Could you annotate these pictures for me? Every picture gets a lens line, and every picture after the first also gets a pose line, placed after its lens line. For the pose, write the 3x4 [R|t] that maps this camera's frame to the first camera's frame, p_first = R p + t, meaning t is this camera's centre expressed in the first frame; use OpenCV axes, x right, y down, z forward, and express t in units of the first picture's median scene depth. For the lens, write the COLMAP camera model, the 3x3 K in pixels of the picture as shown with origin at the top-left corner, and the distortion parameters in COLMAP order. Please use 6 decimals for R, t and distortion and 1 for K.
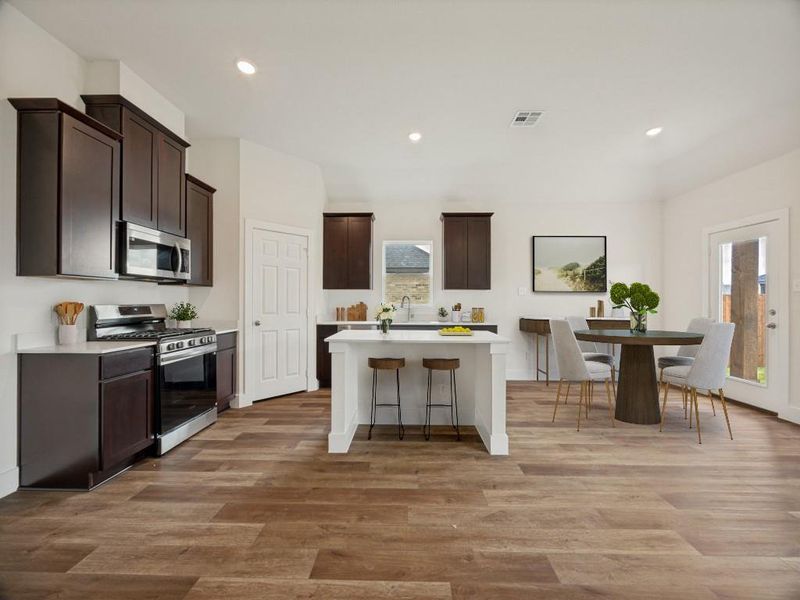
lens RADIAL K [[302.7, 0, 400.3], [0, 302.7, 300.7], [0, 0, 1]] dist [-0.002684, -0.000068]
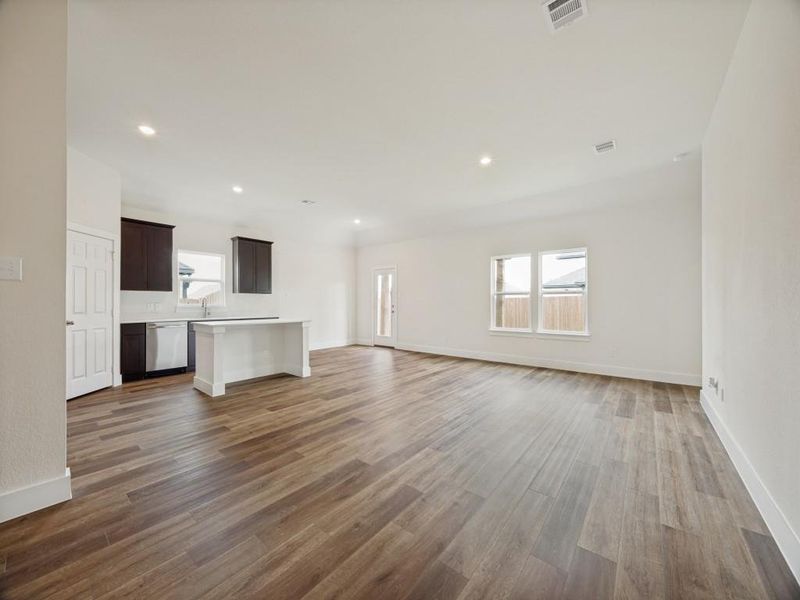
lens RADIAL K [[302.7, 0, 402.8], [0, 302.7, 304.3], [0, 0, 1]] dist [-0.002684, -0.000068]
pose [[0.609421, -0.006912, 0.792817, -0.818997], [0.003524, 0.999976, 0.006009, 0.014339], [-0.792839, -0.000869, 0.609431, -0.690582]]
